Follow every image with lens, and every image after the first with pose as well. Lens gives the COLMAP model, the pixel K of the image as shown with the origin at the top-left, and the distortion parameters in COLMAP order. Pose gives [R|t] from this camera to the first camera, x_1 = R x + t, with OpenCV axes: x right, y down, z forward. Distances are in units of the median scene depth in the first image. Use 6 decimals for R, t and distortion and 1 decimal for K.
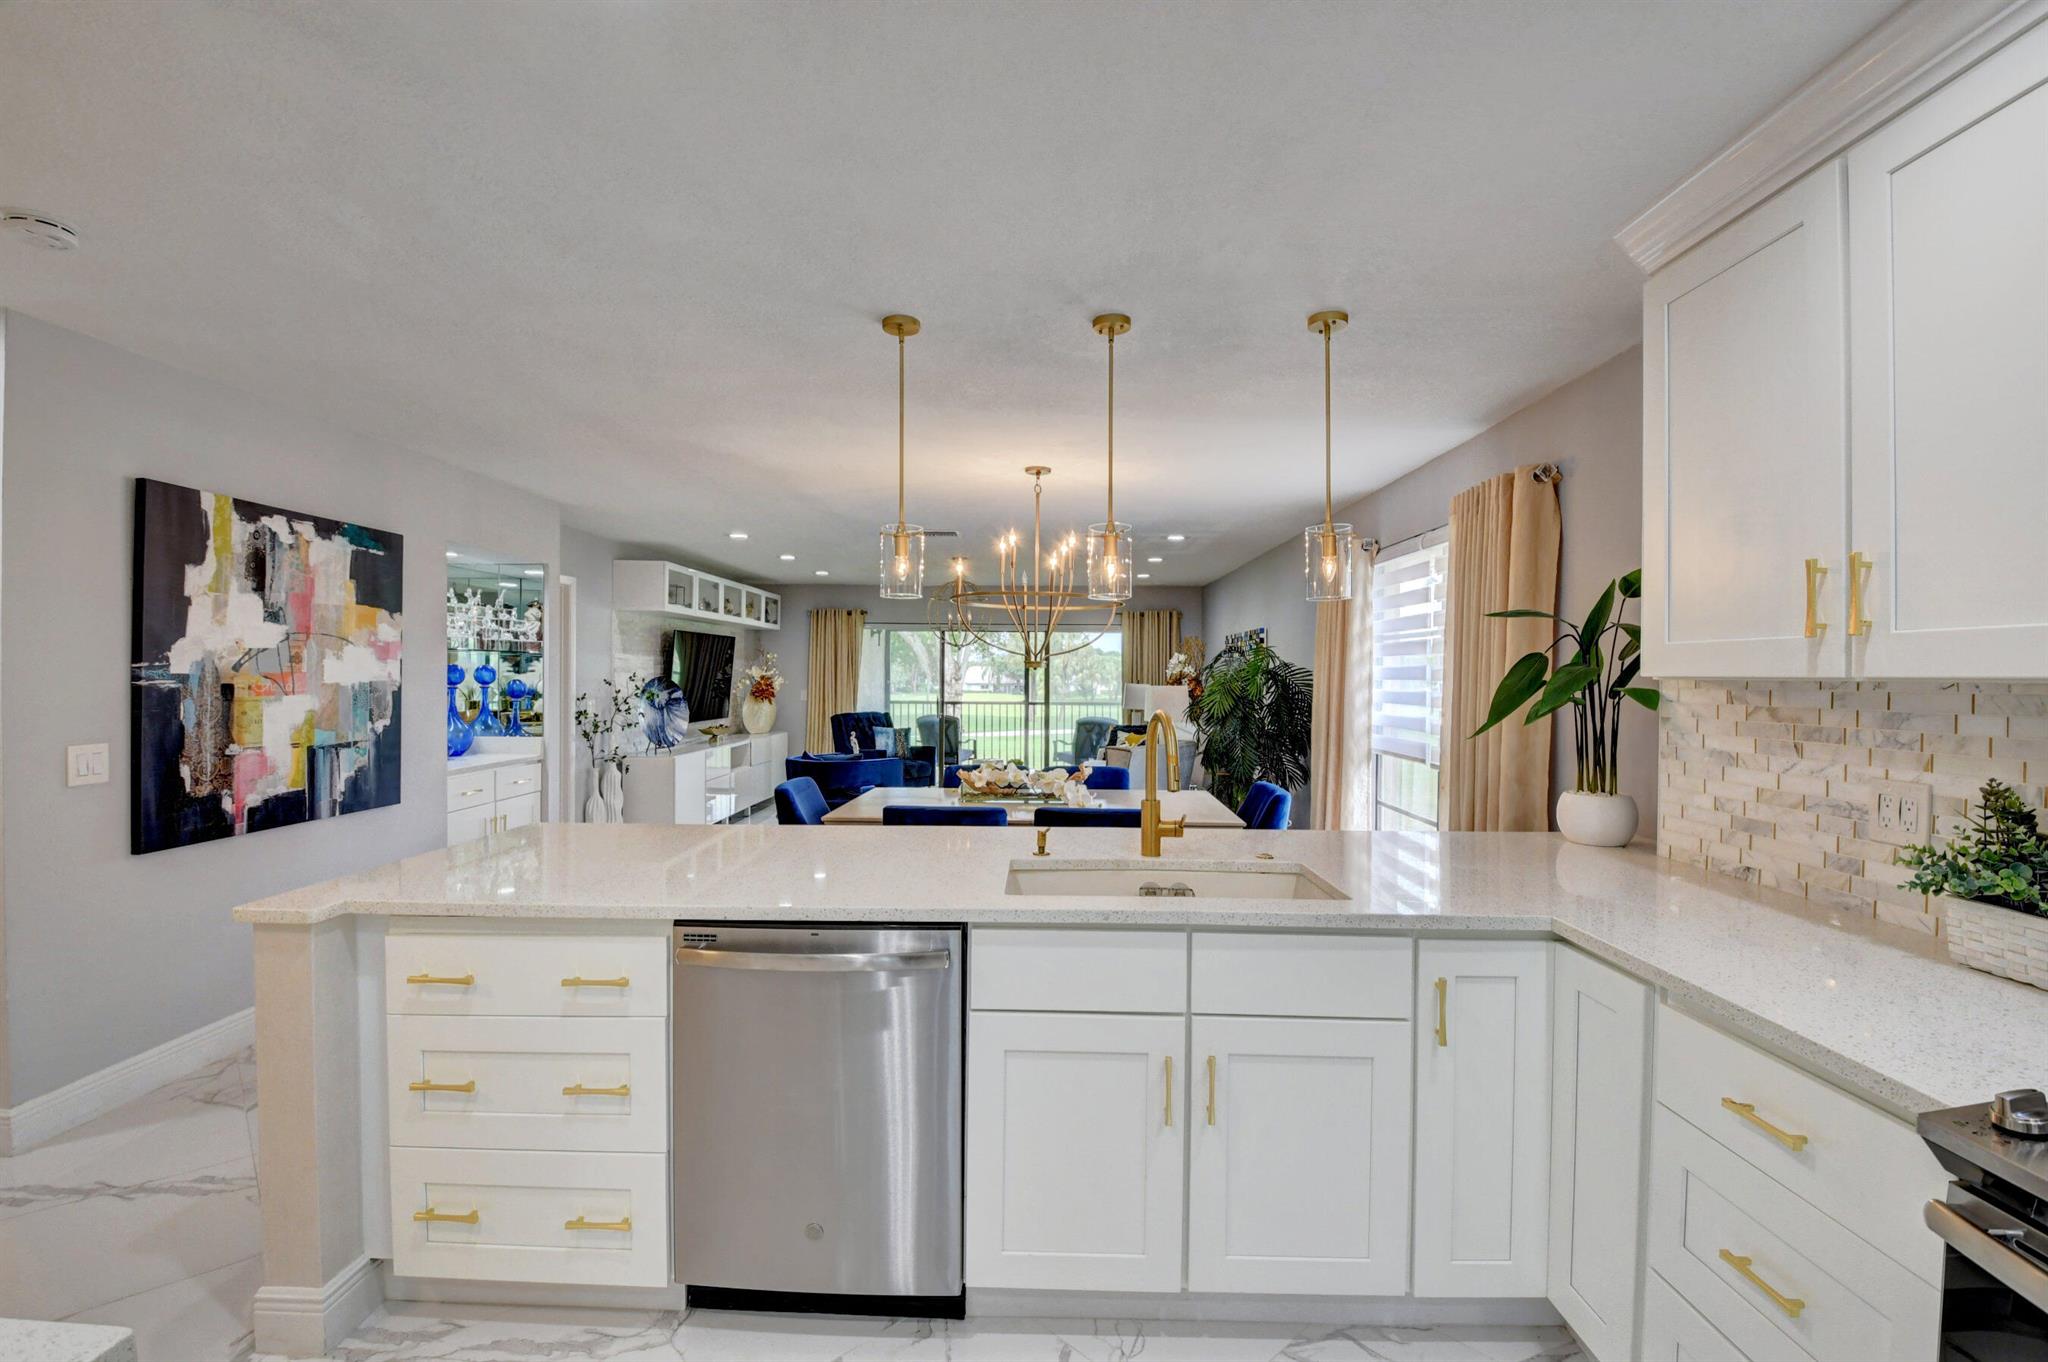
lens RADIAL K [[901.0, 0, 1025.6], [0, 901.0, 680.0], [0, 0, 1]] dist [0.002001, -0.015845]
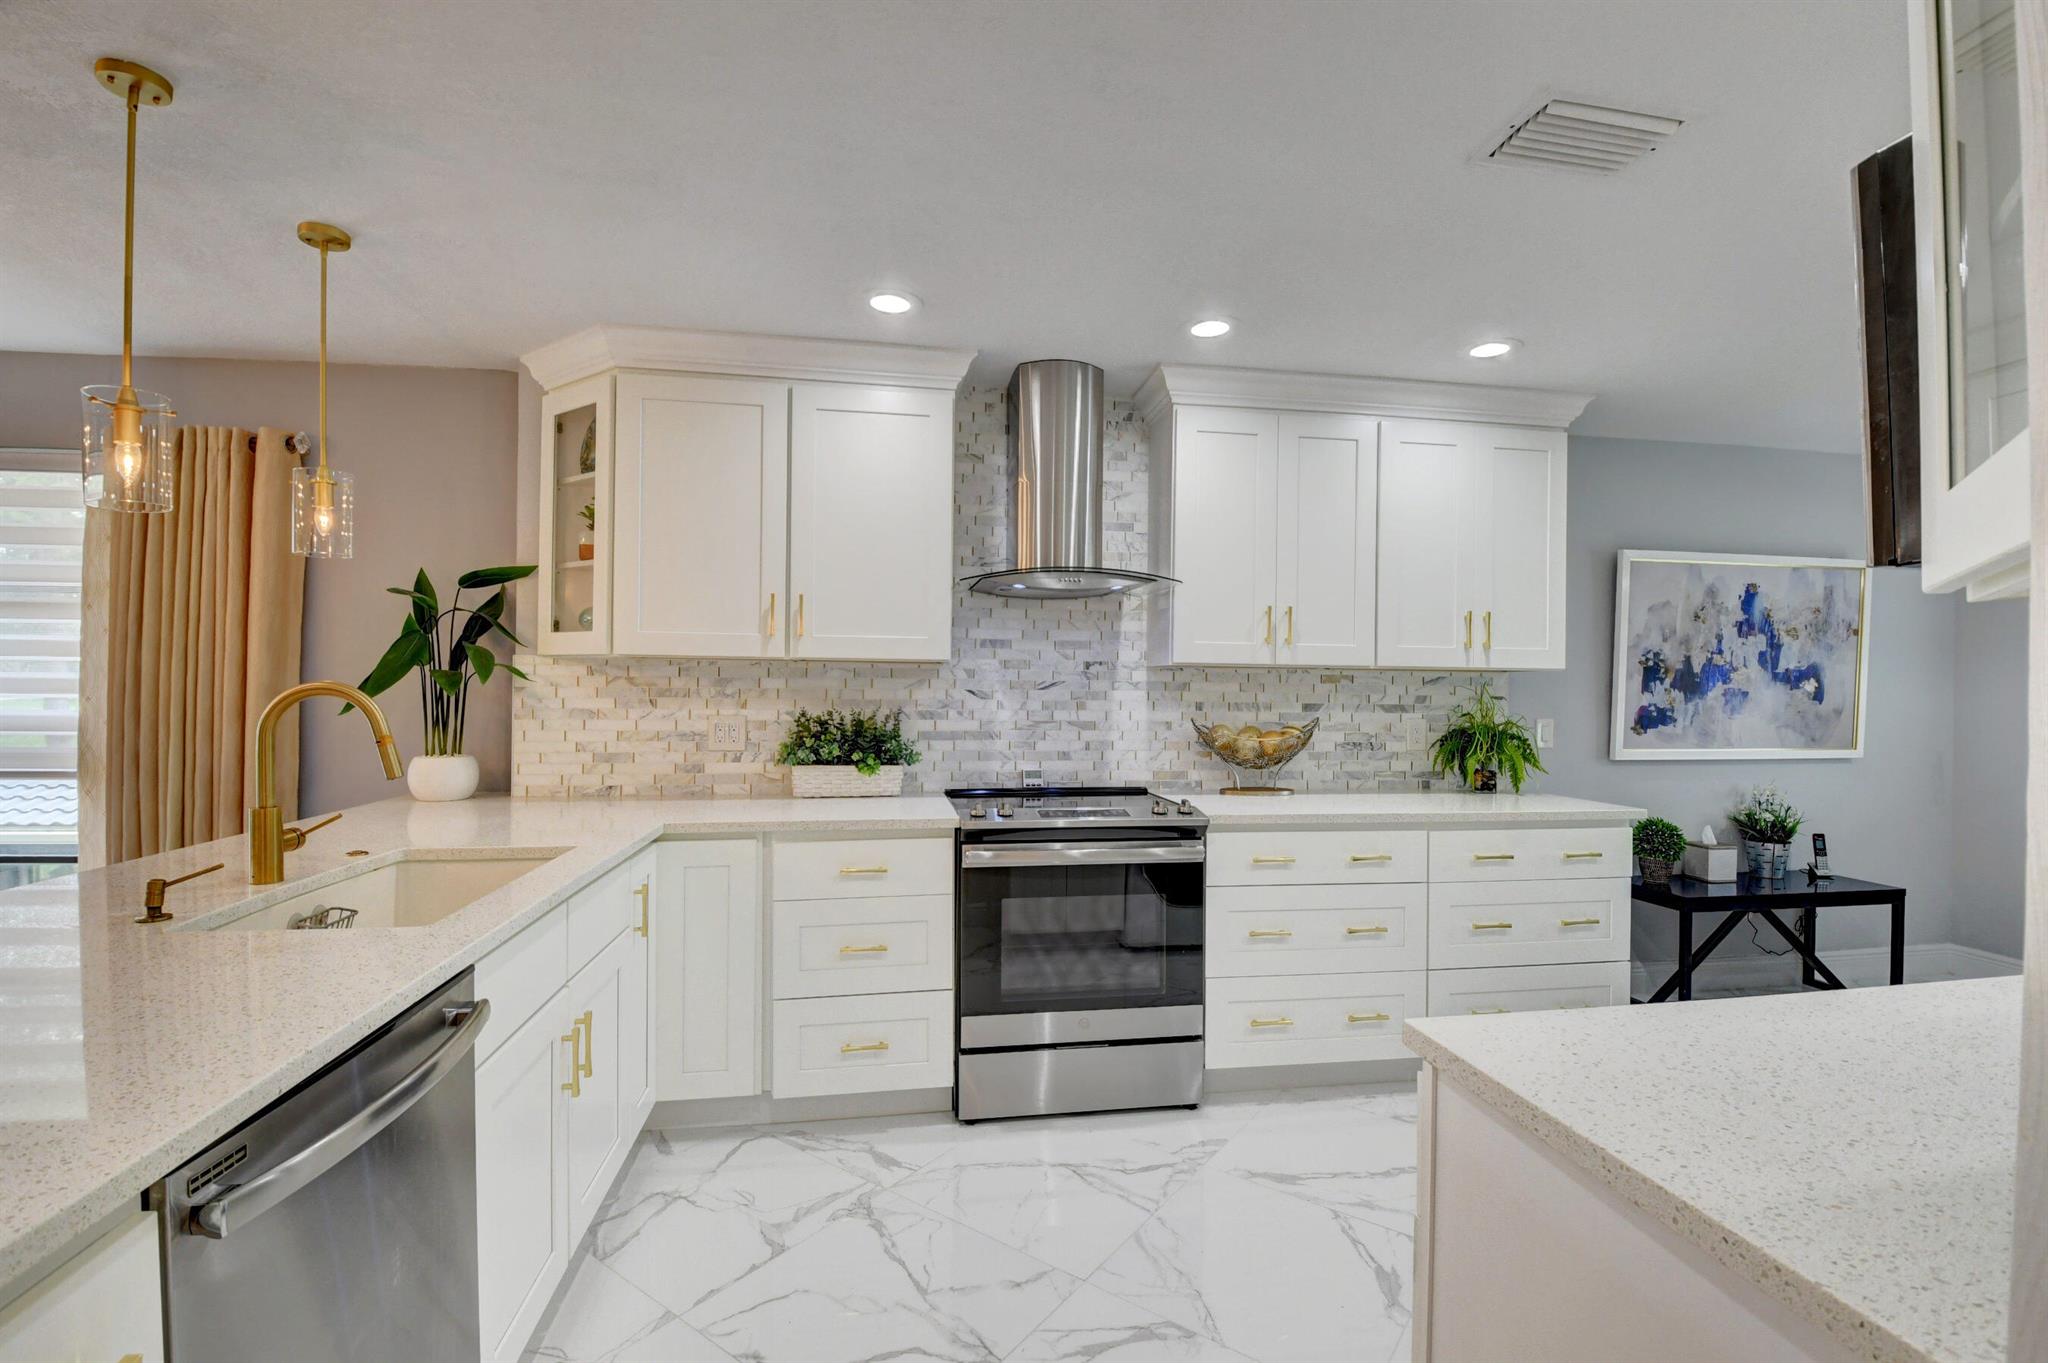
lens RADIAL K [[901.0, 0, 1019.7], [0, 901.0, 684.6], [0, 0, 1]] dist [0.002001, -0.015845]
pose [[-0.176524, -0.006375, 0.984276, -0.440025], [-0.006684, 0.999964, 0.005278, 0.017324], [-0.984274, -0.005647, -0.176561, 0.344443]]
